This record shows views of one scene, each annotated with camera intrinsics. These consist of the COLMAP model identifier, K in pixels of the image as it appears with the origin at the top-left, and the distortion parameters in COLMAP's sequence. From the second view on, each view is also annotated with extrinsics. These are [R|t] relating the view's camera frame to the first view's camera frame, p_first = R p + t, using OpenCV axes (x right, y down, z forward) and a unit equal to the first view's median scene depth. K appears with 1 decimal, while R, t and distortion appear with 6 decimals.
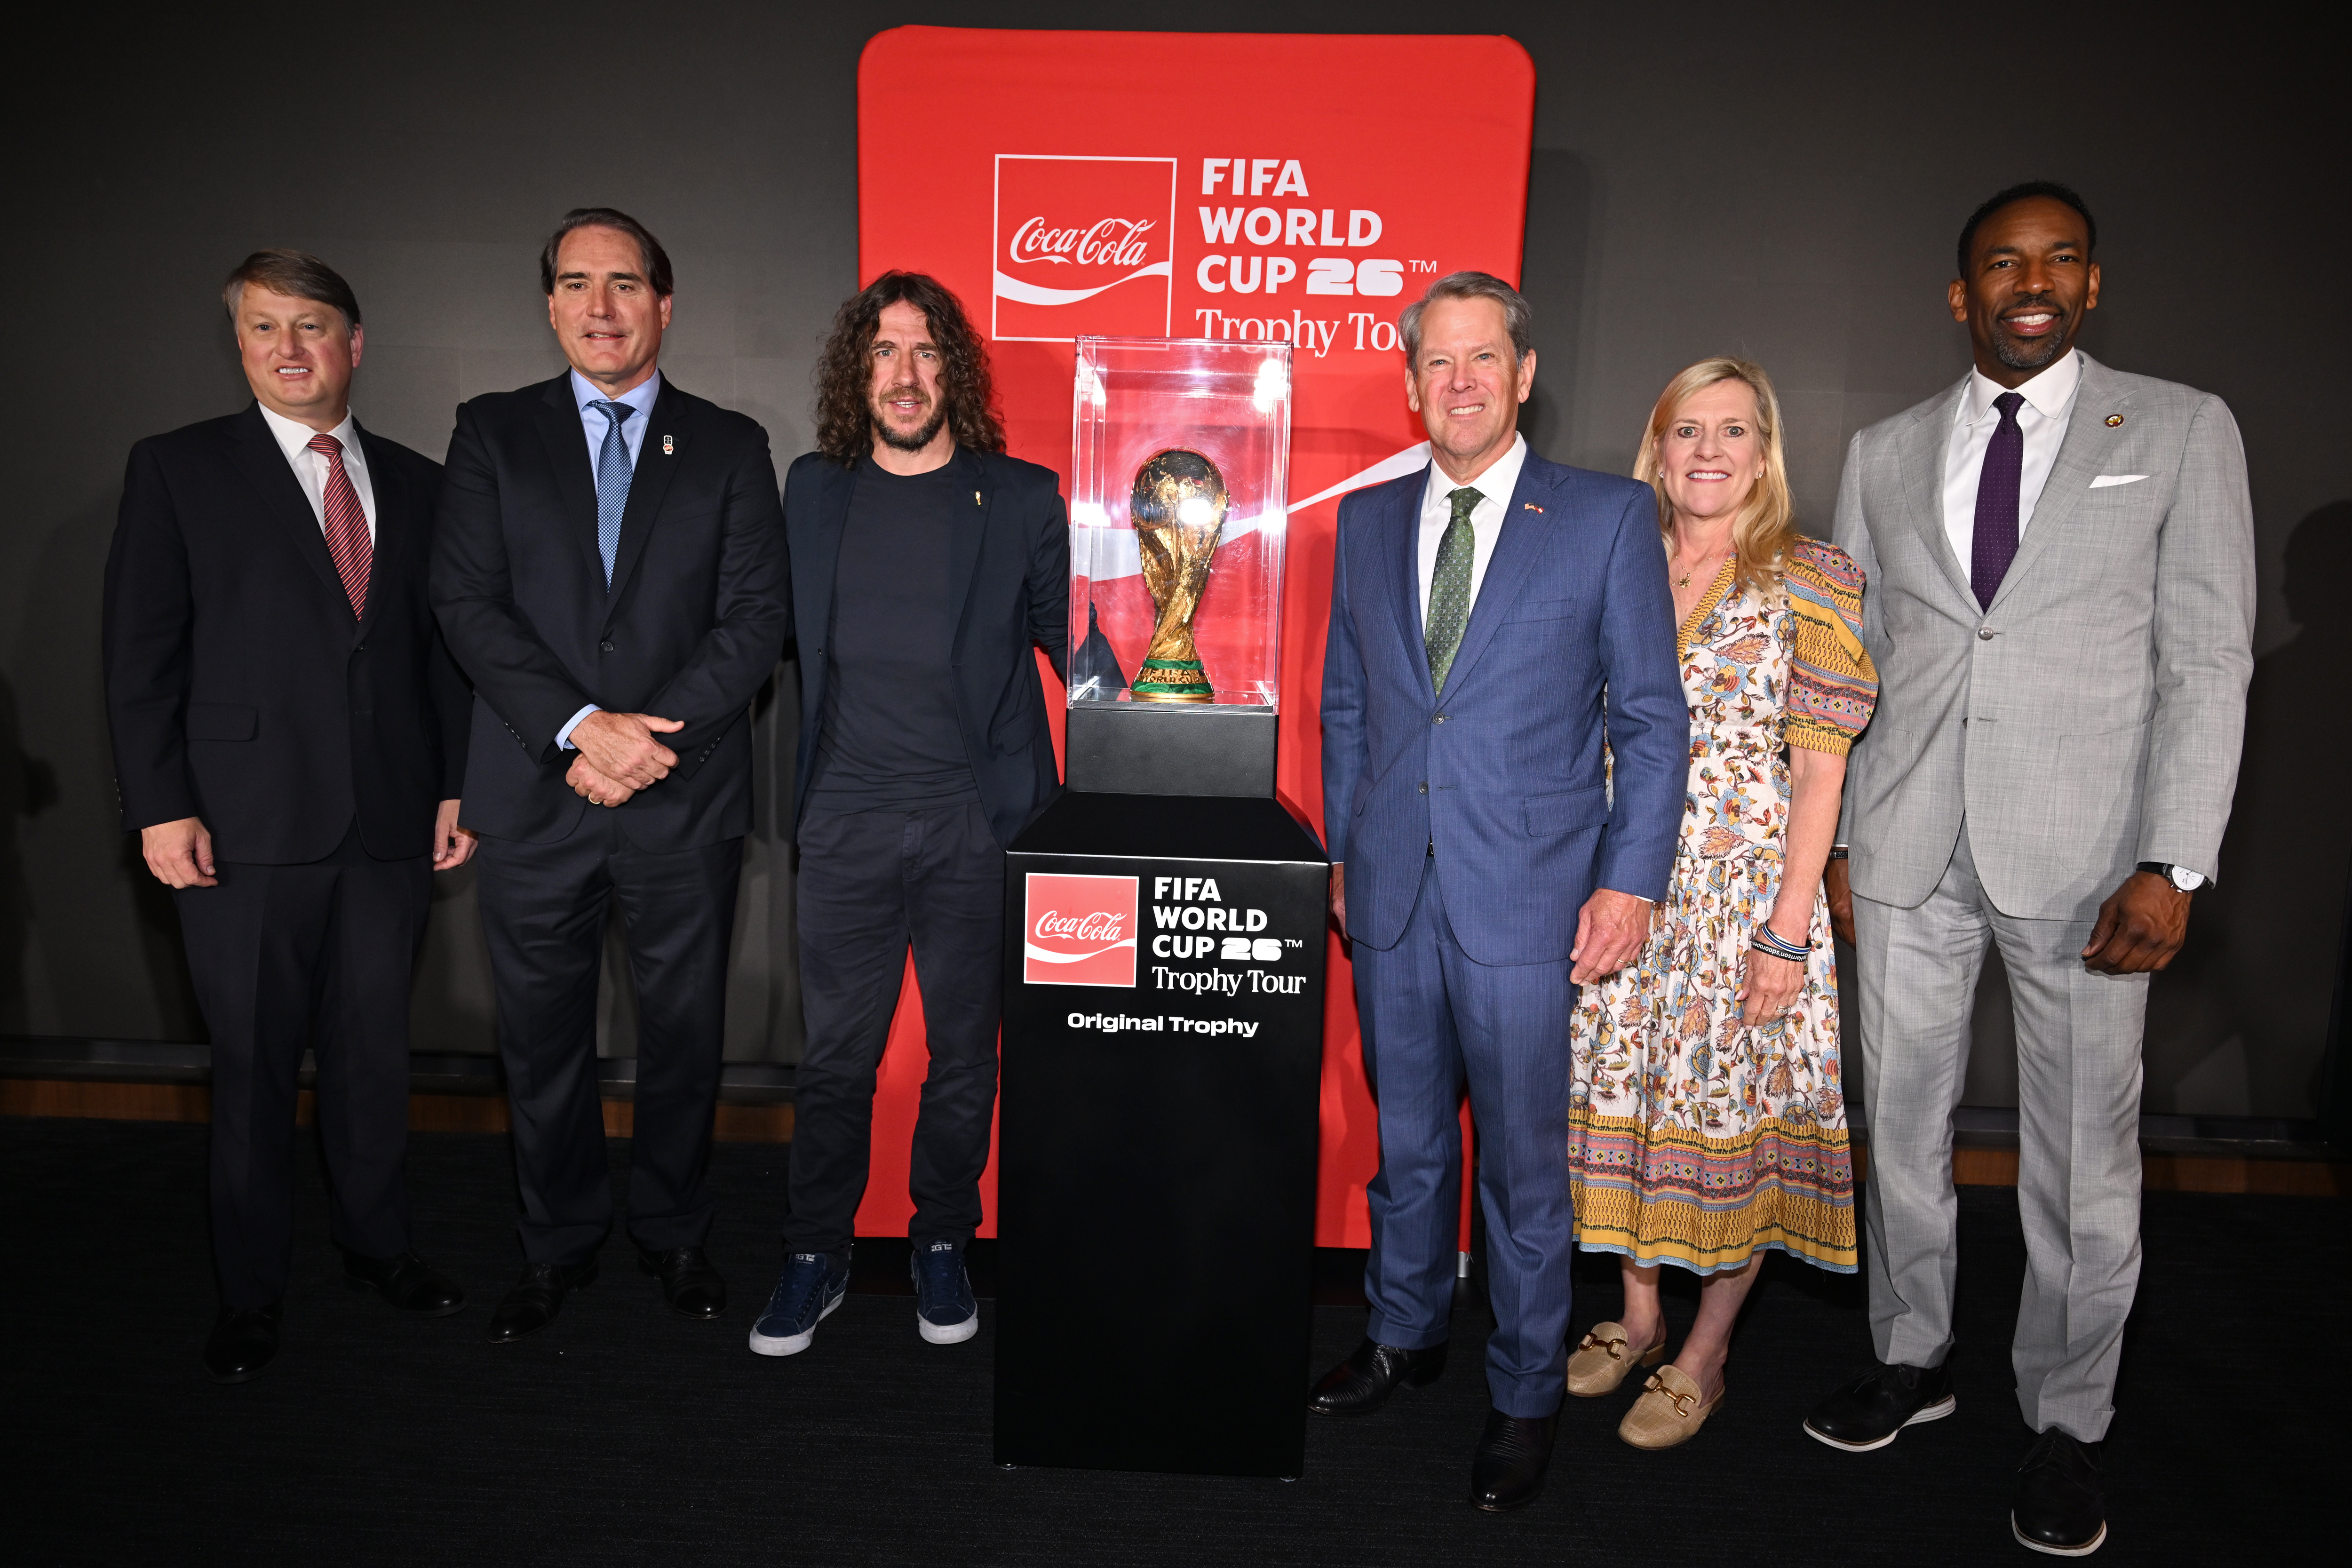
lens RADIAL K [[1494.8, 0, 1154.0], [0, 1494.8, 792.4], [0, 0, 1]] dist [-0.005201, 0.003692]
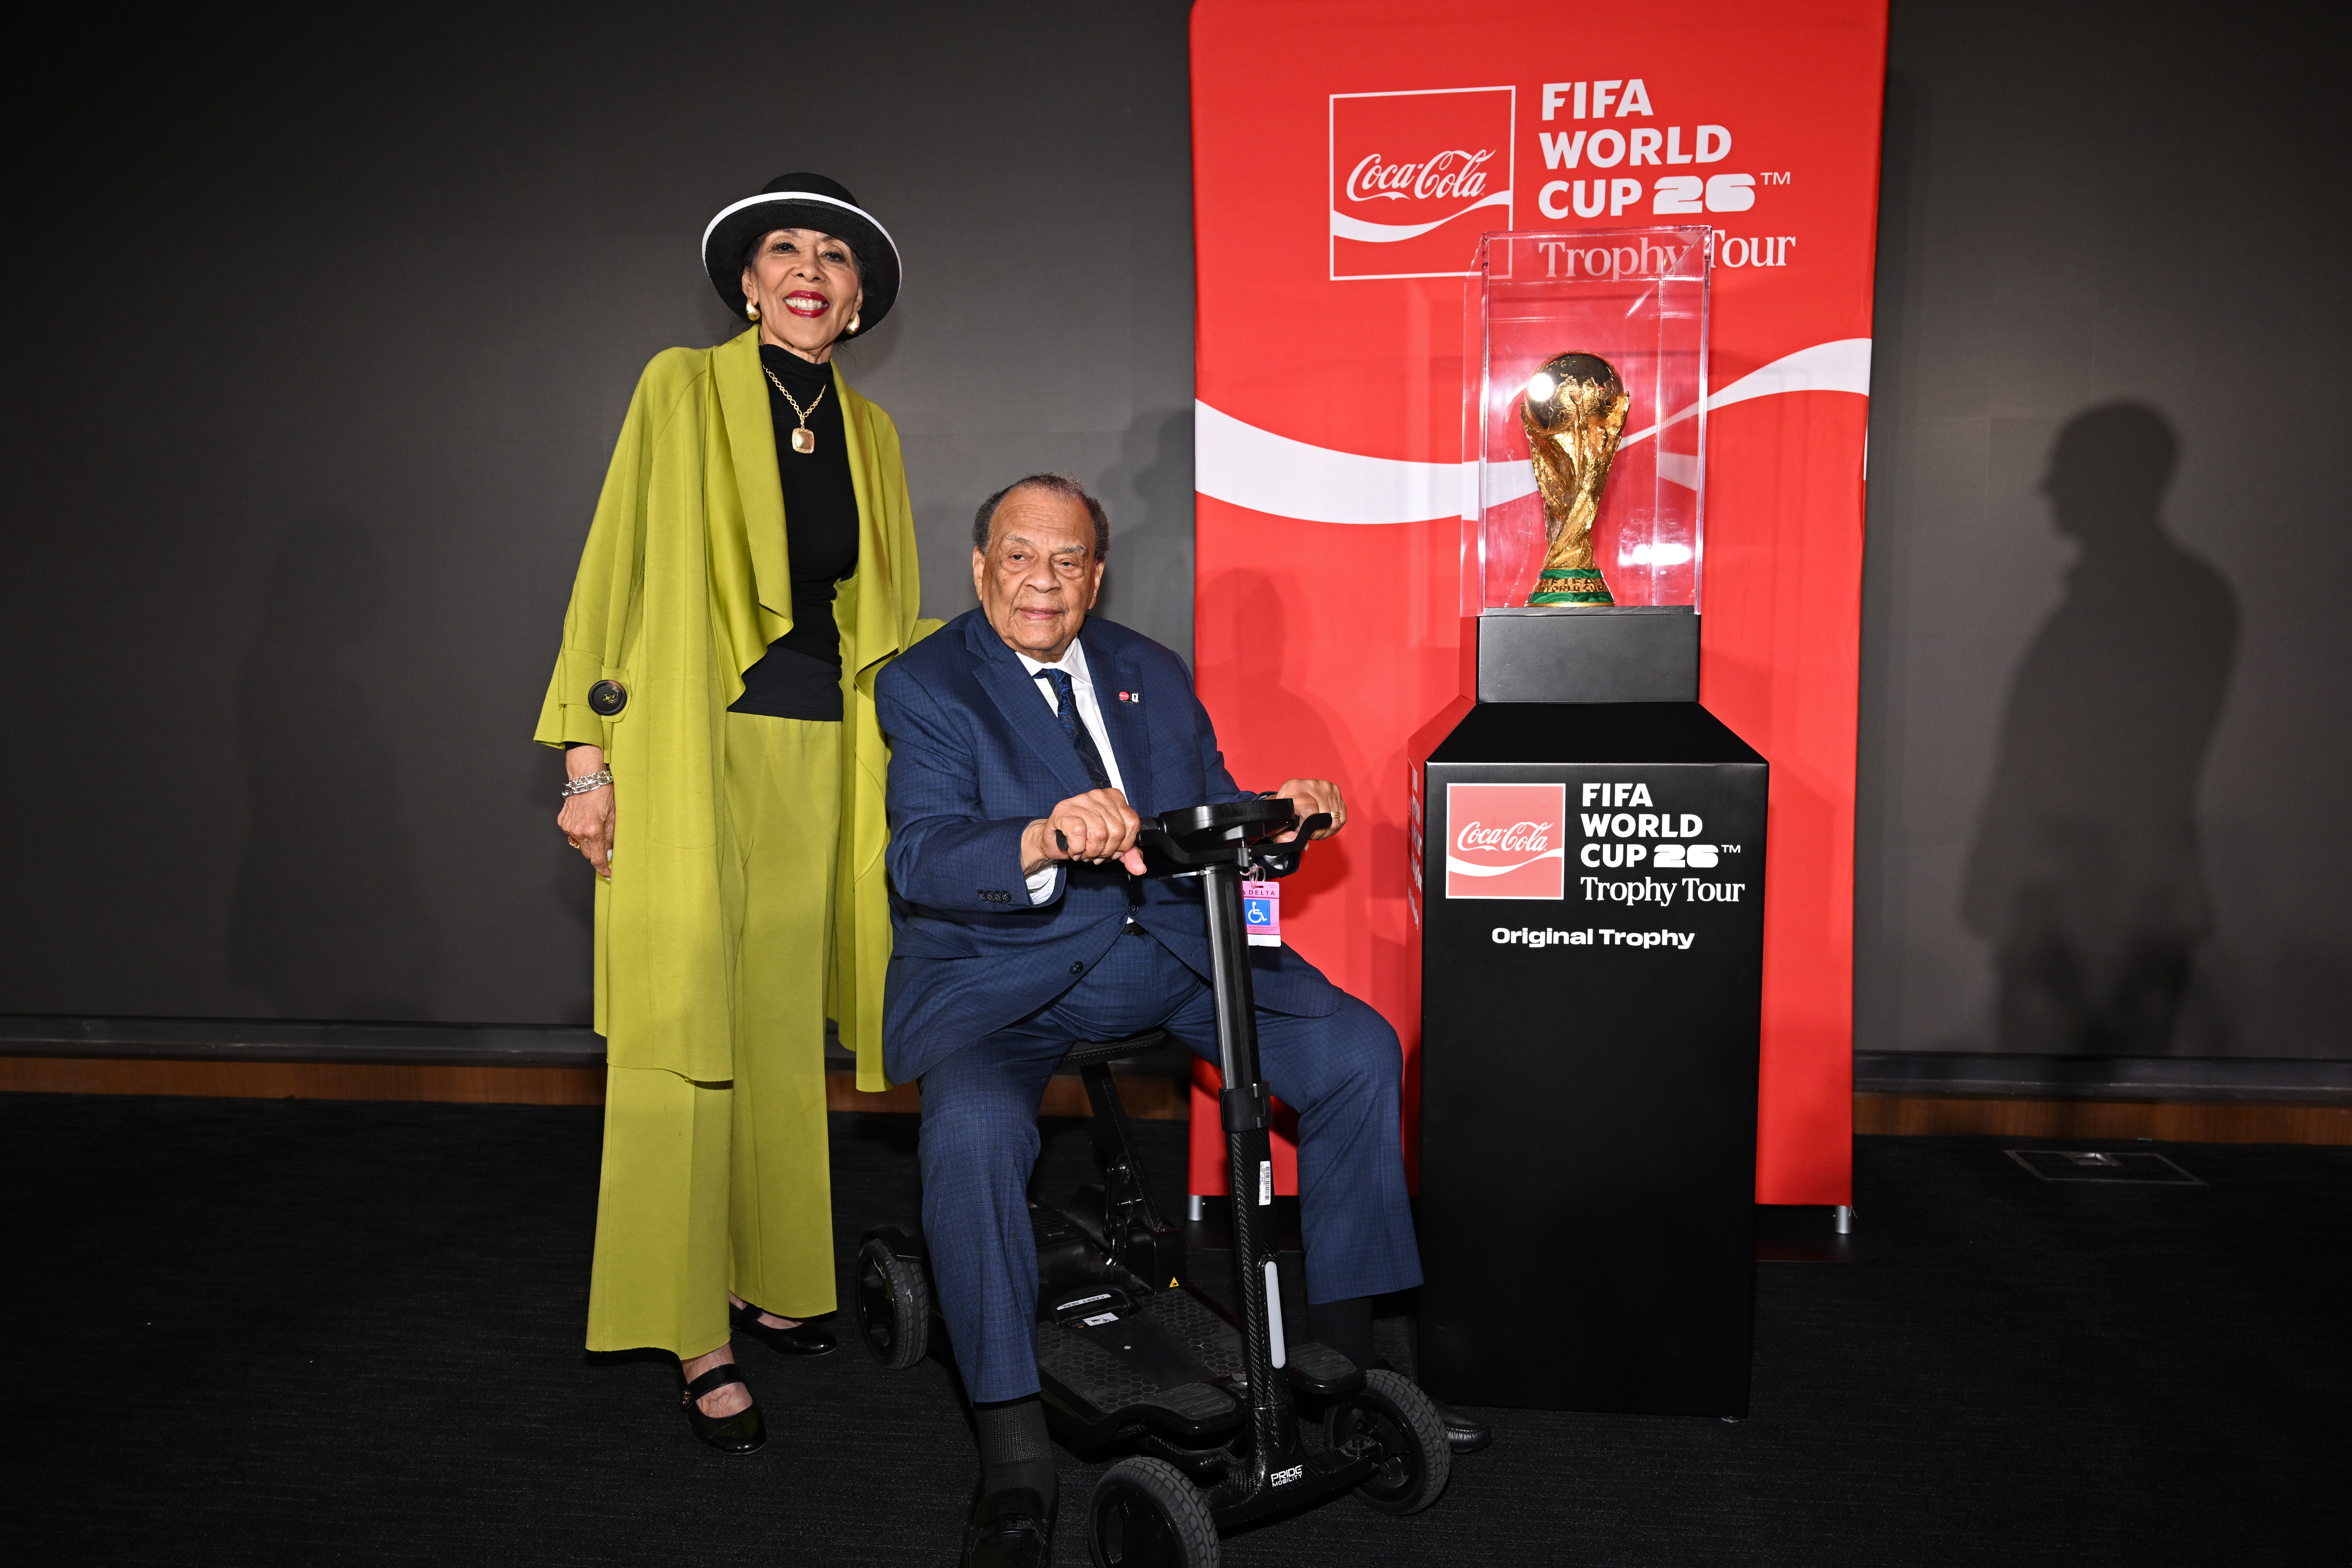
lens RADIAL K [[1494.8, 0, 1154.0], [0, 1494.8, 792.4], [0, 0, 1]] dist [-0.005201, 0.003692]
pose [[0.995859, -0.029519, -0.085988, -0.187674], [0.026888, 0.999139, -0.031595, 0.083132], [0.086847, 0.029152, 0.995795, 0.011223]]
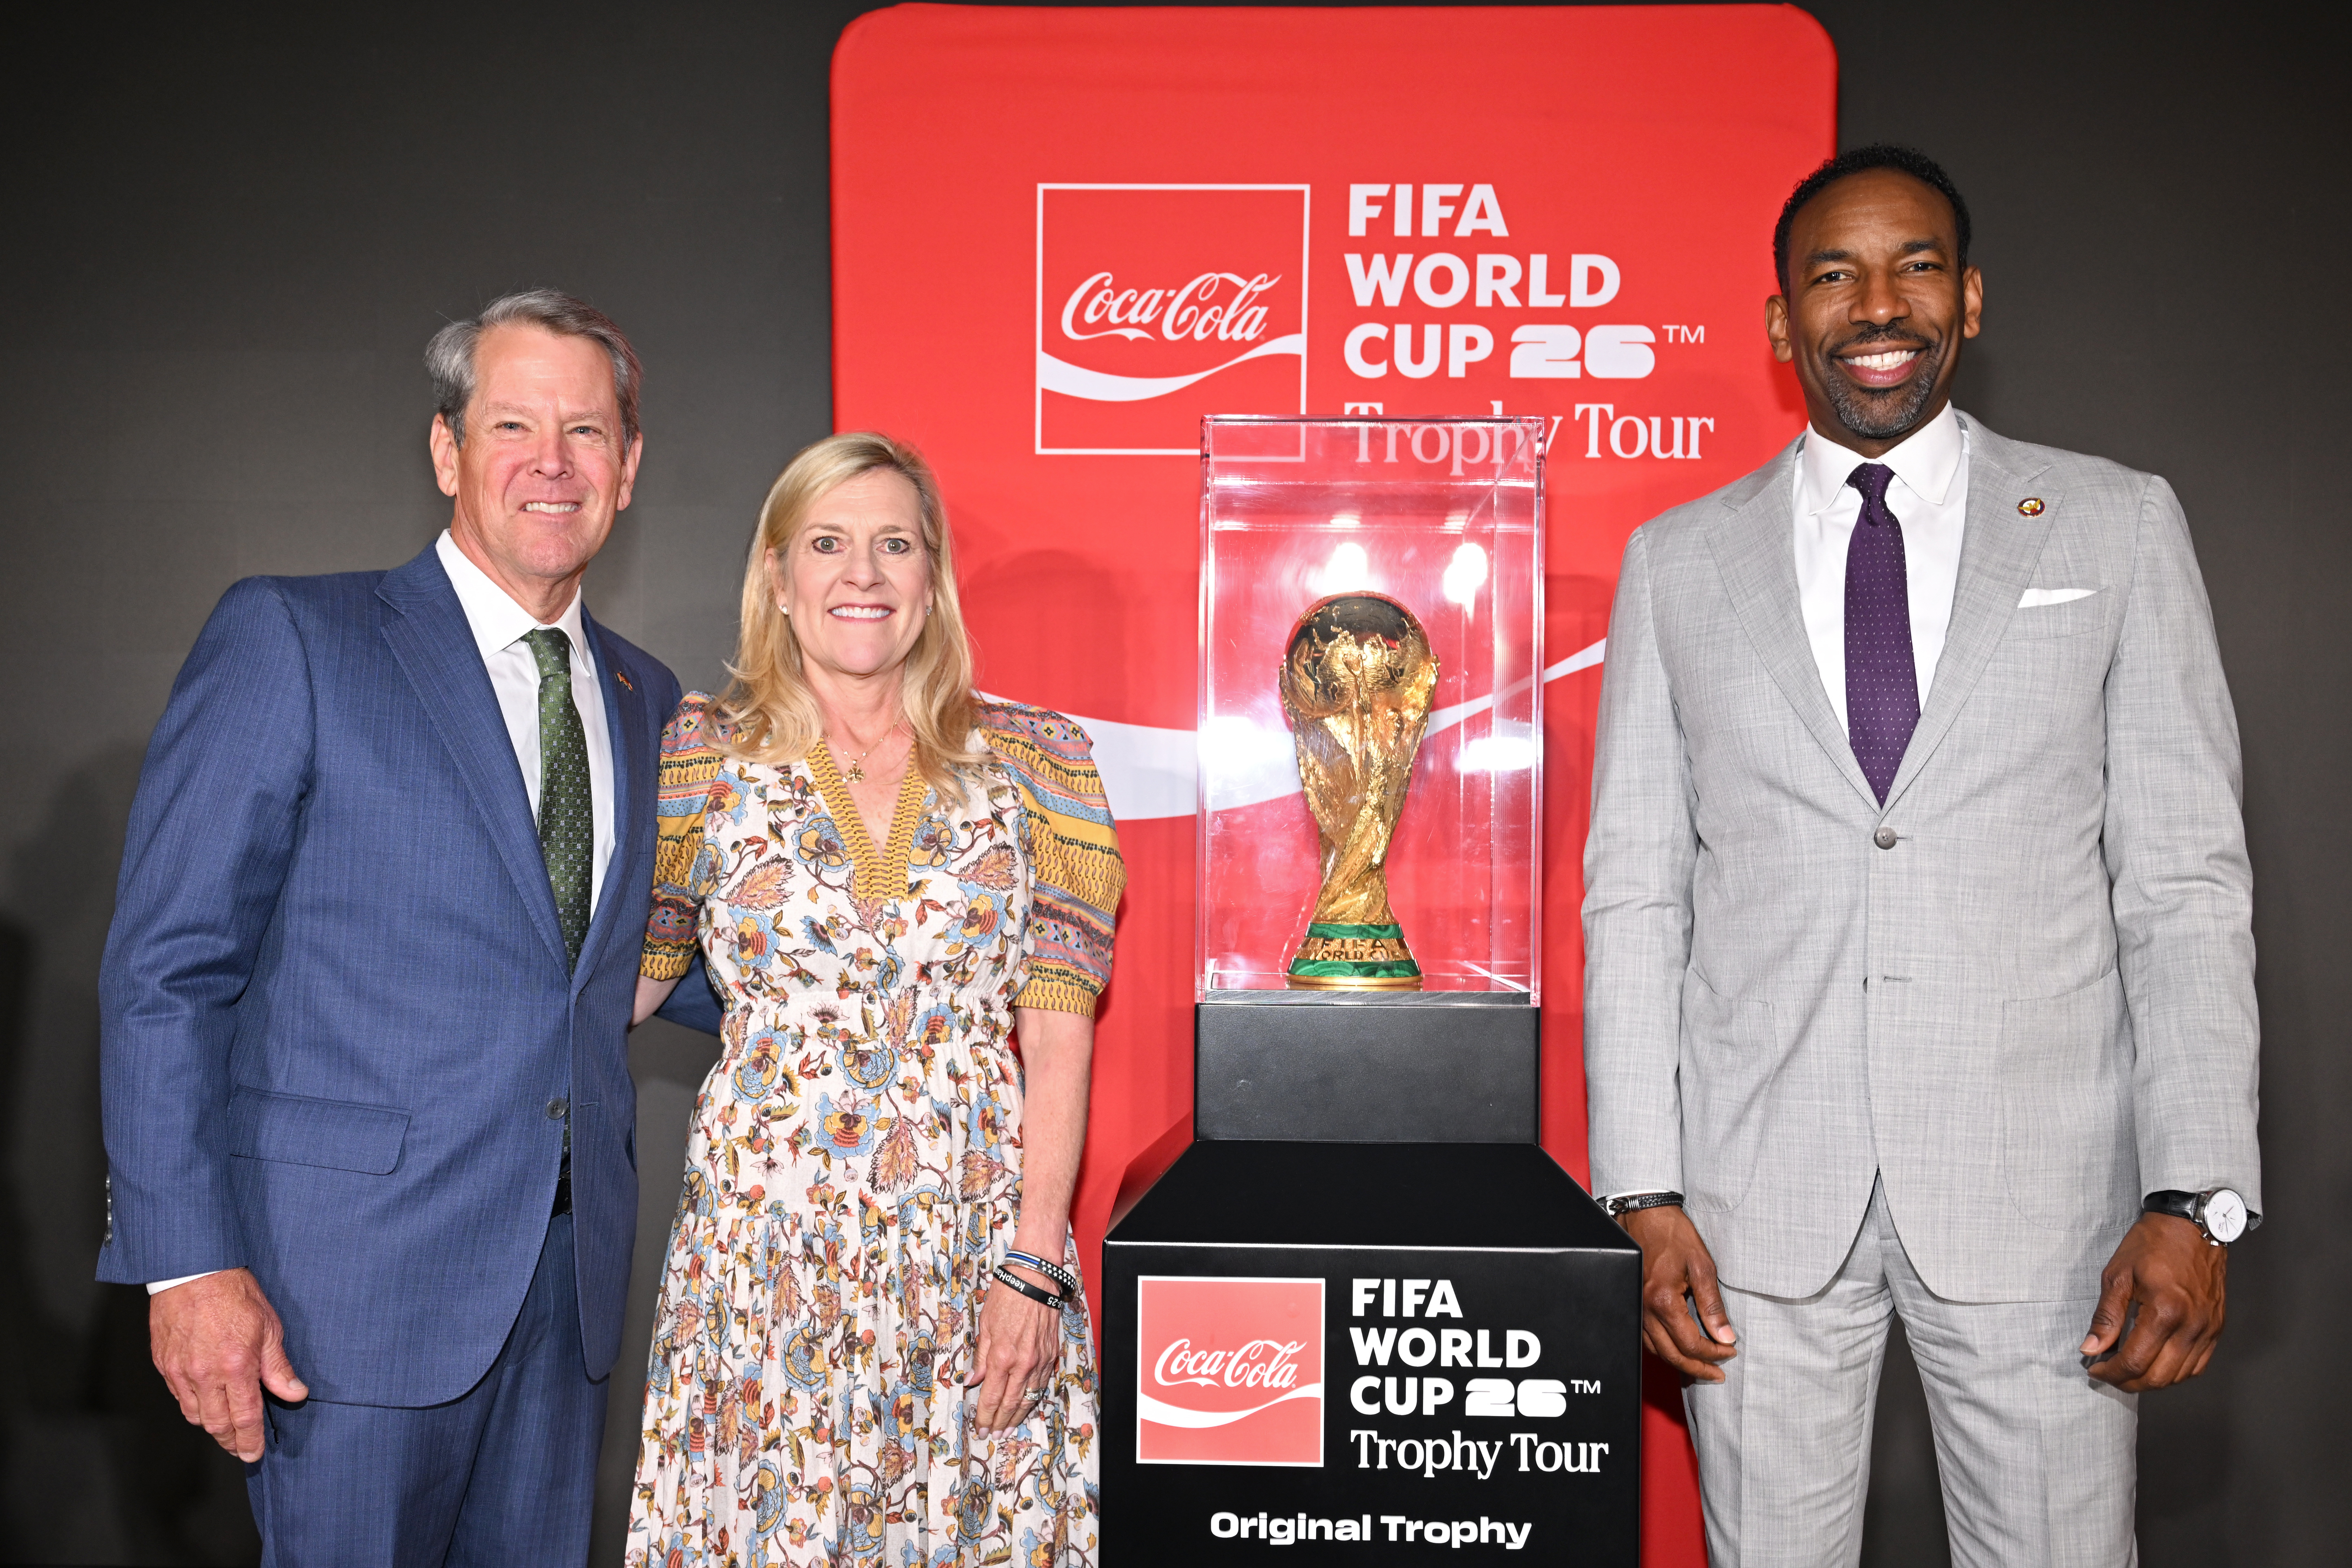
lens RADIAL K [[2069.0, 0, 1168.9], [0, 2069.0, 882.6], [0, 0, 1]] dist [0.004123, -0.000150]
pose [[0.999806, -0.018827, 0.005787, -0.073228], [0.019404, 0.991956, -0.125089, 0.000686], [-0.003386, 0.125177, 0.992129, 0.146580]]
